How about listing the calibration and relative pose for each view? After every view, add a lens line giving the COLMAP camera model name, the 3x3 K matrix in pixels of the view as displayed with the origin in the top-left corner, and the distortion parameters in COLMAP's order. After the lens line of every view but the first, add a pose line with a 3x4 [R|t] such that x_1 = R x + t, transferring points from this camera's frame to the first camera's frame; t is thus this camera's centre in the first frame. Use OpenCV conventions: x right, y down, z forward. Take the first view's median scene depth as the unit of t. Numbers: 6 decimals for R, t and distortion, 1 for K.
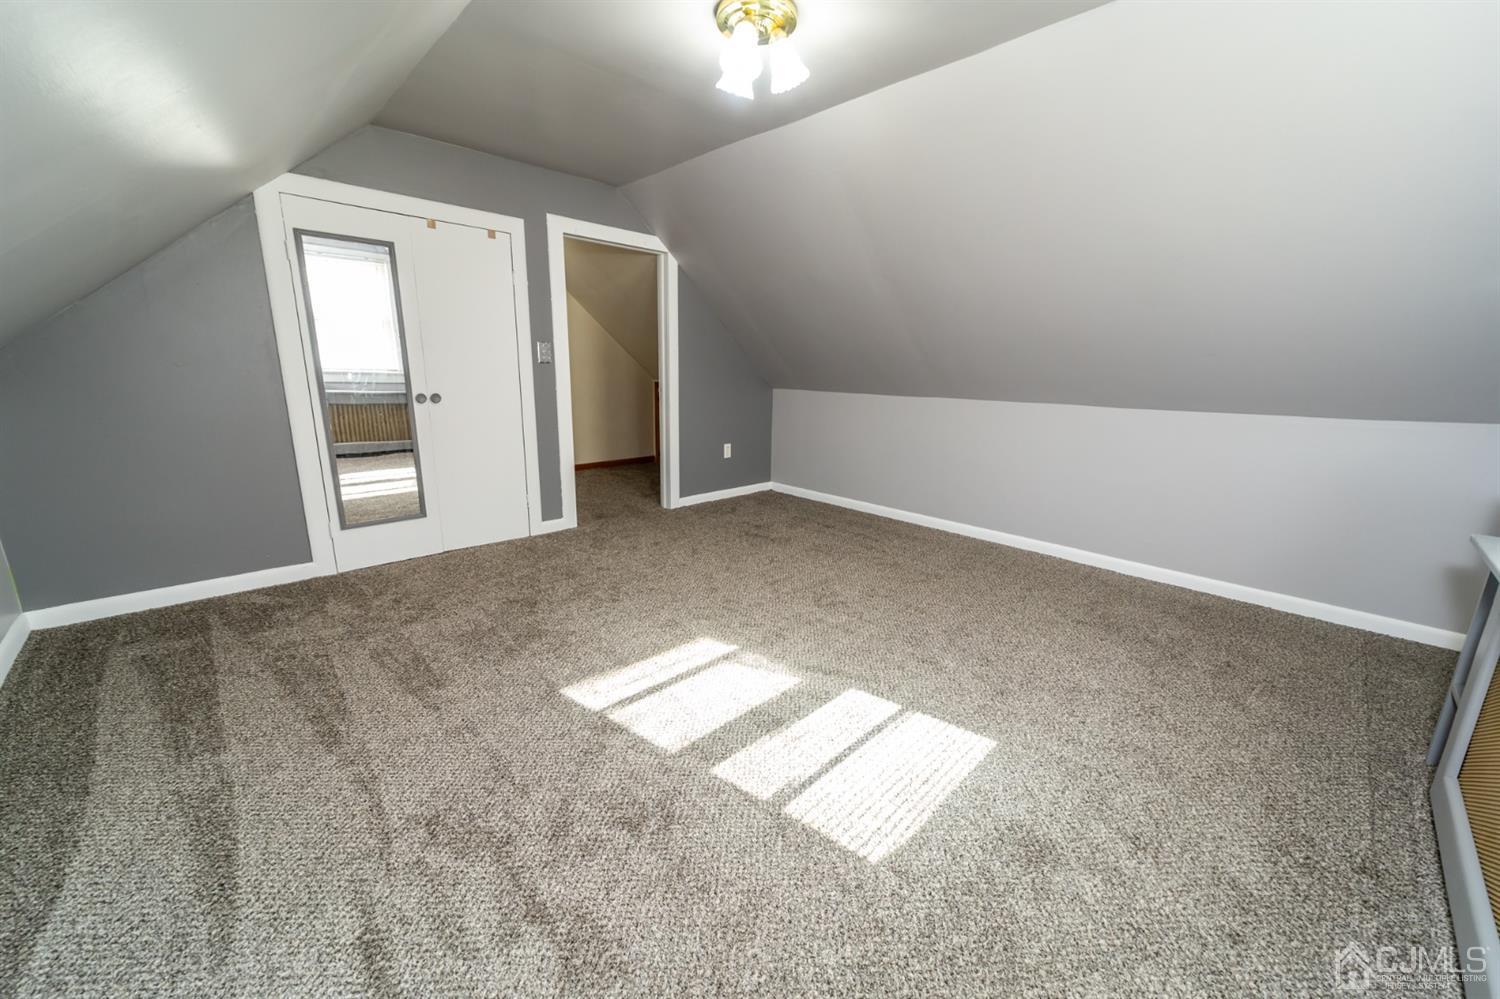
lens RADIAL K [[567.8, 0, 744.4], [0, 567.8, 506.7], [0, 0, 1]] dist [0.002058, 0.000676]
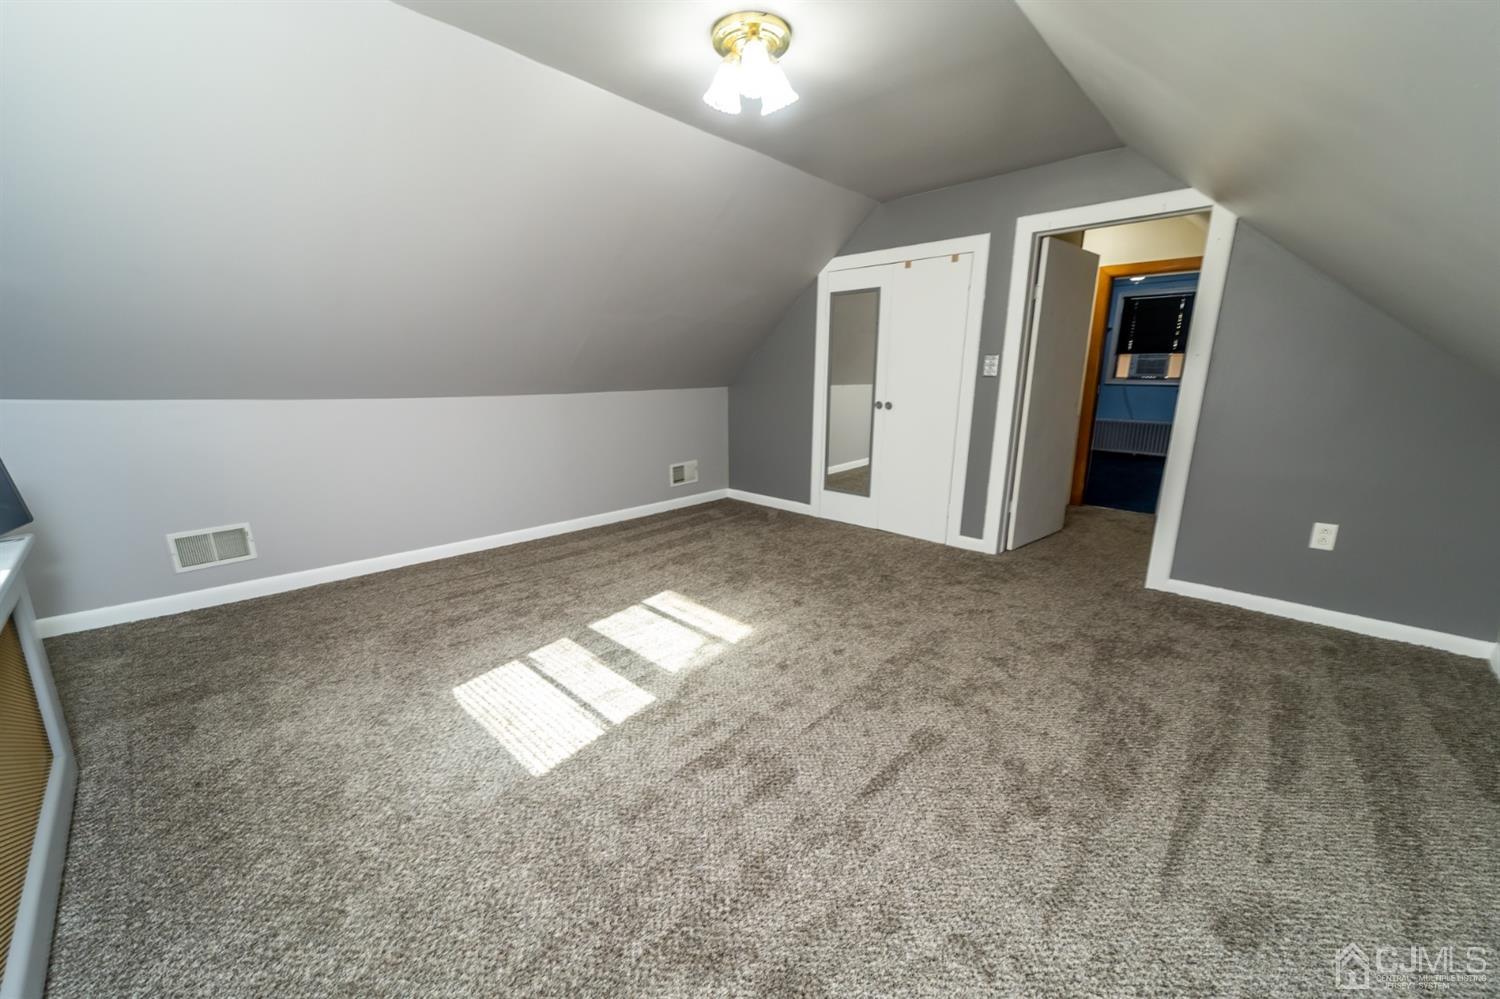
lens RADIAL K [[567.8, 0, 744.4], [0, 567.8, 506.7], [0, 0, 1]] dist [0.002058, 0.000676]
pose [[0.040295, 0.210153, -0.976838, 0.940742], [-0.244749, 0.949925, 0.194267, -0.194934], [0.968749, 0.231252, 0.089712, 0.850770]]
